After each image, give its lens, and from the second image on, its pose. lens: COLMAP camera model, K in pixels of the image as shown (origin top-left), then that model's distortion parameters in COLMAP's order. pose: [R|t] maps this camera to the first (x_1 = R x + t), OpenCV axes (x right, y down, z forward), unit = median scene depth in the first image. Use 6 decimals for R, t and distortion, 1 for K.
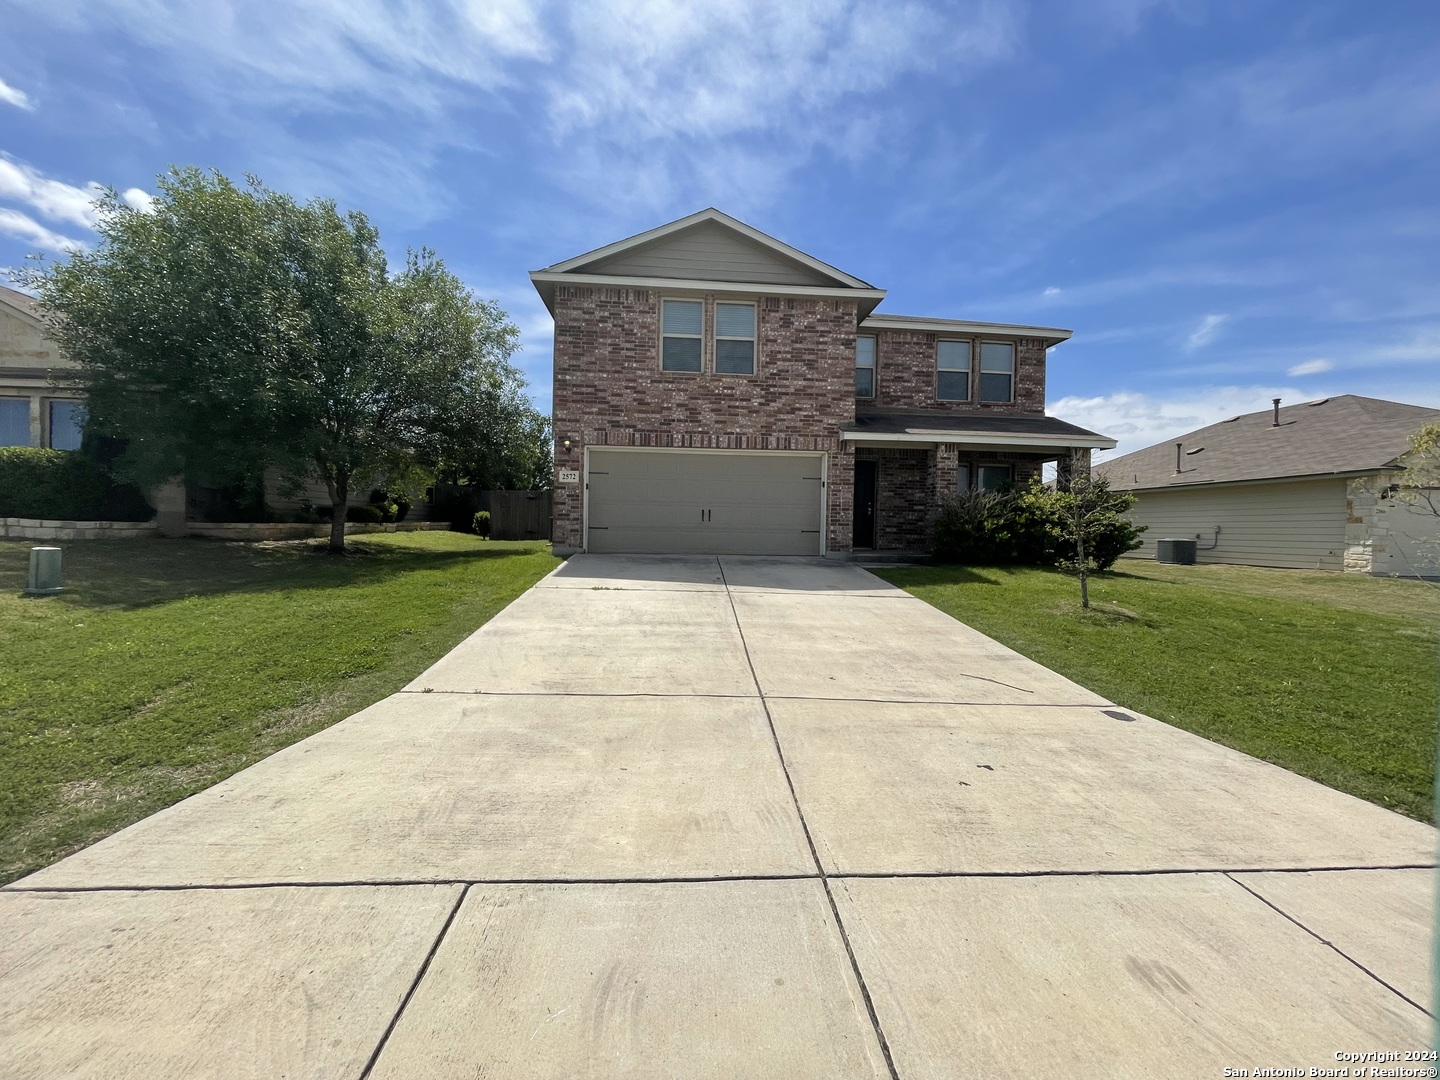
lens RADIAL K [[597.9, 0, 708.9], [0, 597.9, 536.3], [0, 0, 1]] dist [0.000872, 0.000945]
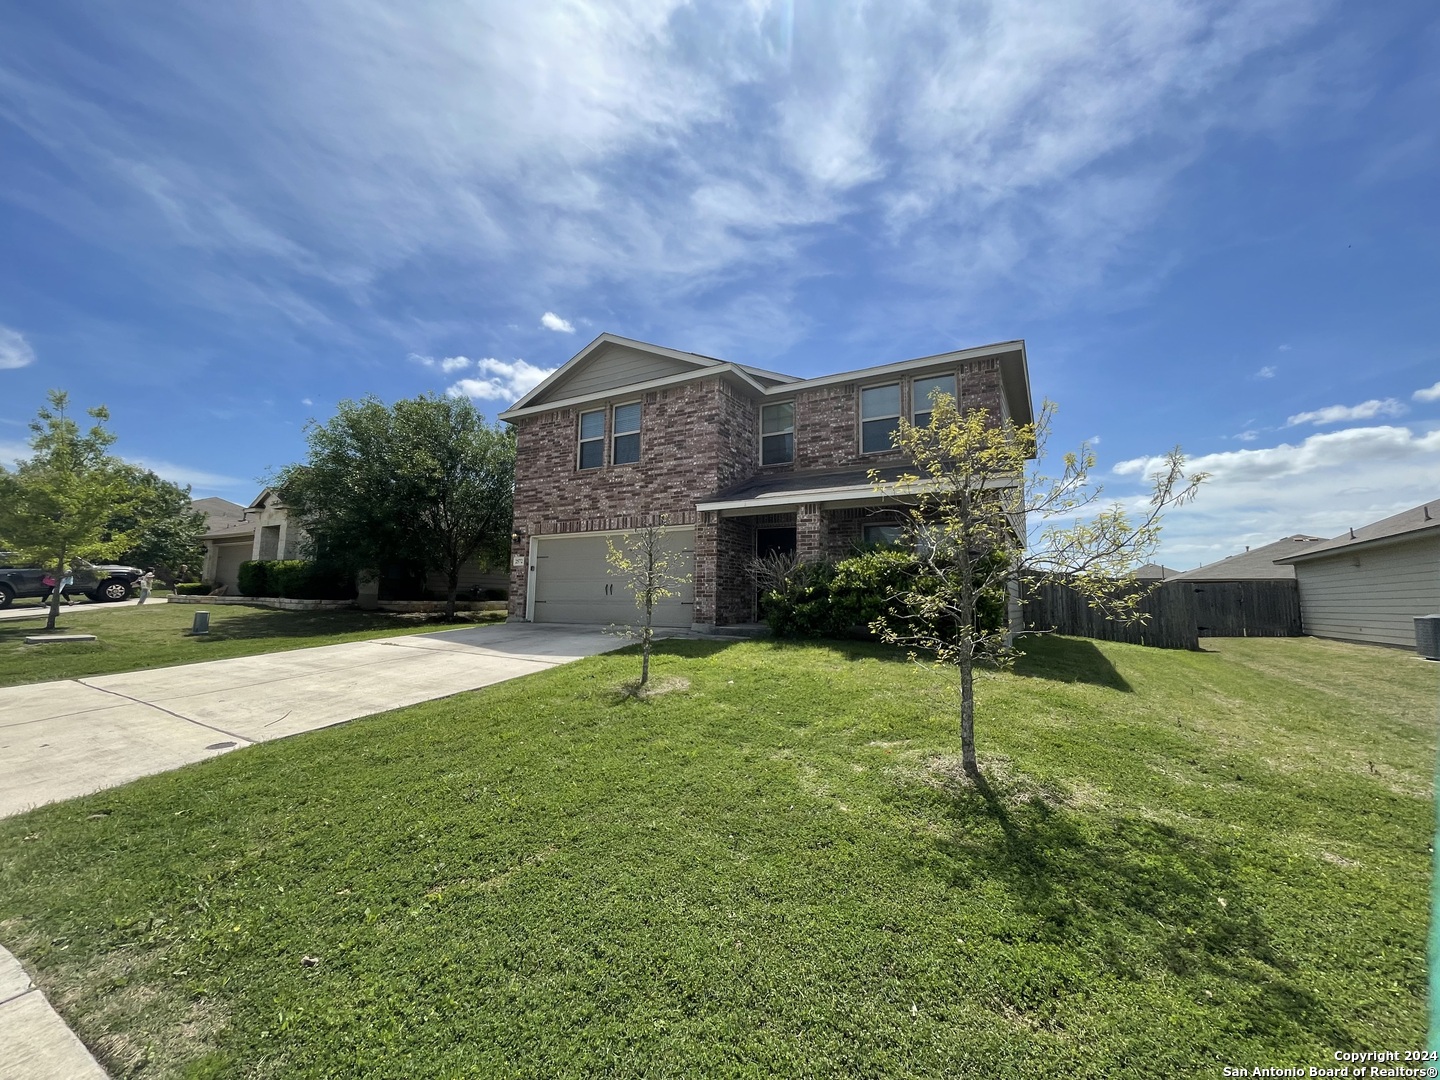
lens RADIAL K [[597.9, 0, 708.9], [0, 597.9, 536.3], [0, 0, 1]] dist [0.000872, 0.000945]
pose [[0.811242, -0.072681, -0.580176, 0.798810], [-0.007313, 0.990905, -0.134361, 0.015548], [0.584665, 0.113242, 0.803332, 0.192778]]
